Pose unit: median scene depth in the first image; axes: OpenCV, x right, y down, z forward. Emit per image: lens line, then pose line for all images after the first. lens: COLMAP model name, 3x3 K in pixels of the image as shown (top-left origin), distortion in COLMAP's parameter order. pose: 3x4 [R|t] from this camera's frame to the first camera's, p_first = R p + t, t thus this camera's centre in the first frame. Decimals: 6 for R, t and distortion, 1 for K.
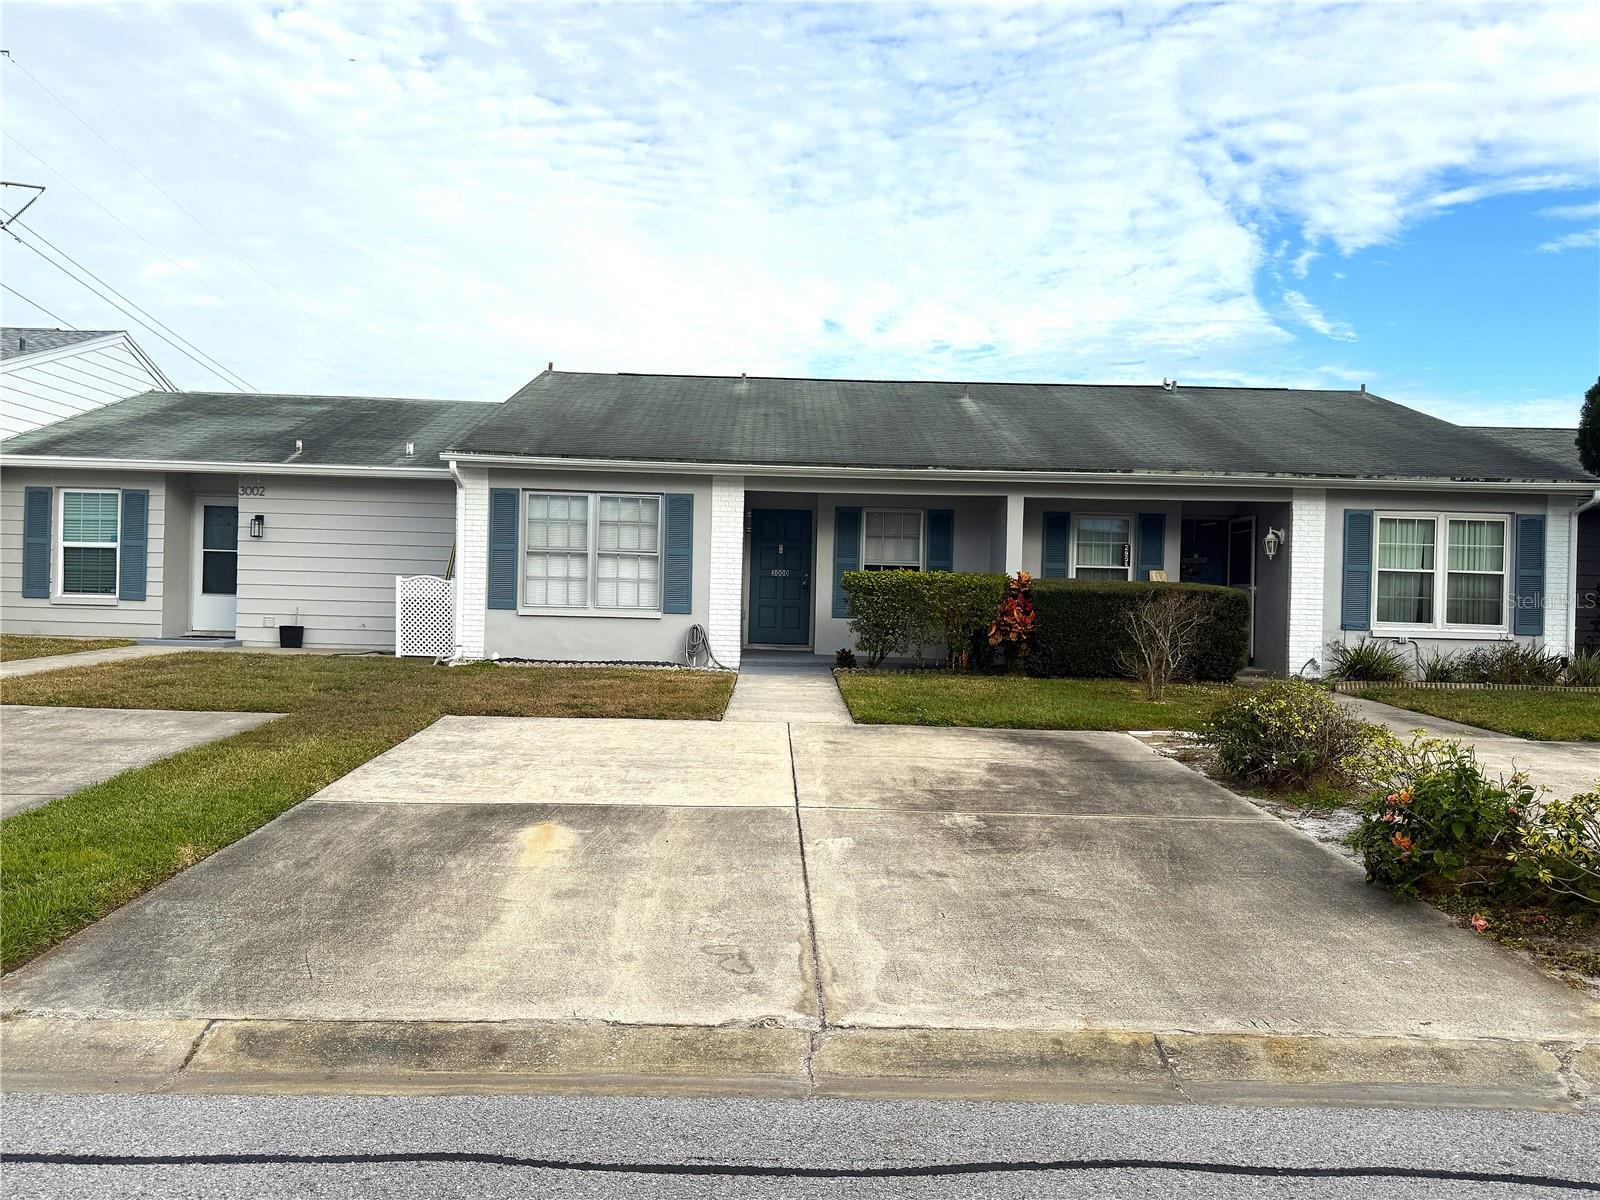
lens RADIAL K [[1247.3, 0, 801.7], [0, 1247.3, 604.2], [0, 0, 1]] dist [0.036629, -0.010471]
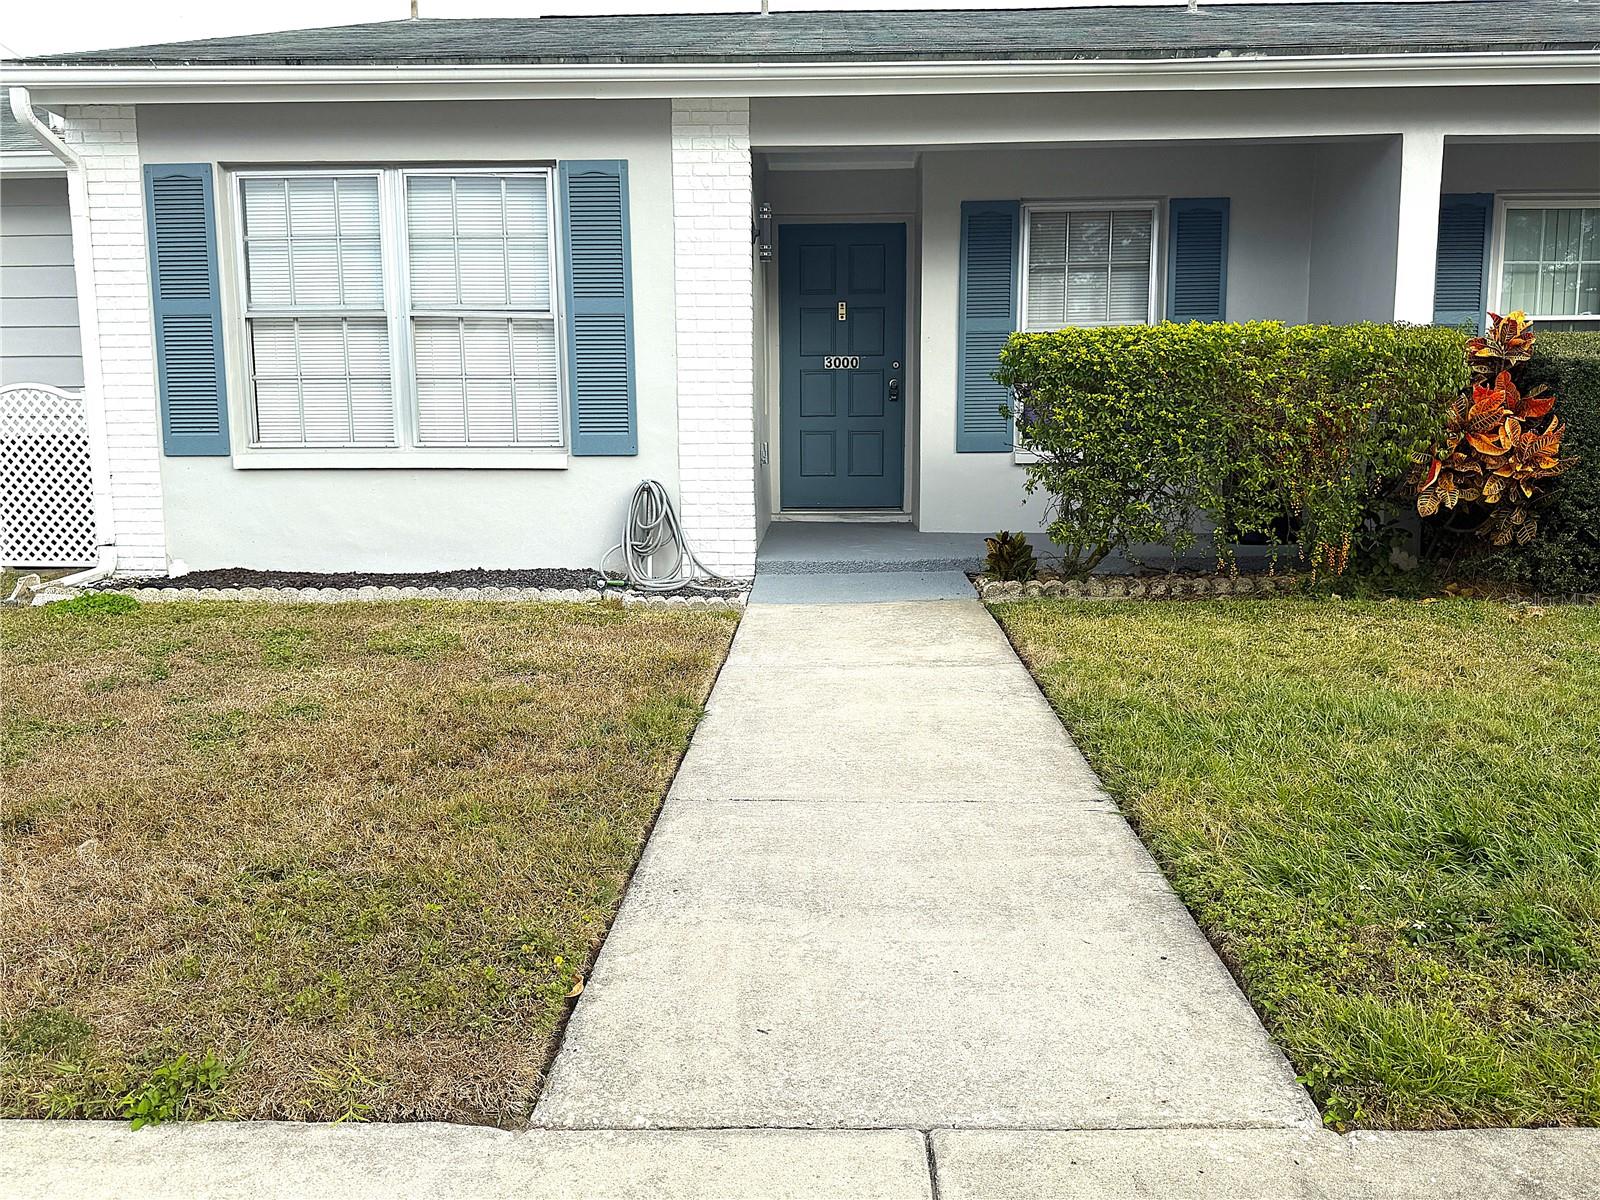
lens RADIAL K [[1247.3, 0, 798.3], [0, 1247.3, 613.0], [0, 0, 1]] dist [0.036629, -0.010471]
pose [[0.998291, -0.024311, -0.053137, -0.012222], [0.031781, 0.988979, 0.144604, 0.001297], [0.049036, -0.146045, 0.988062, 0.572869]]
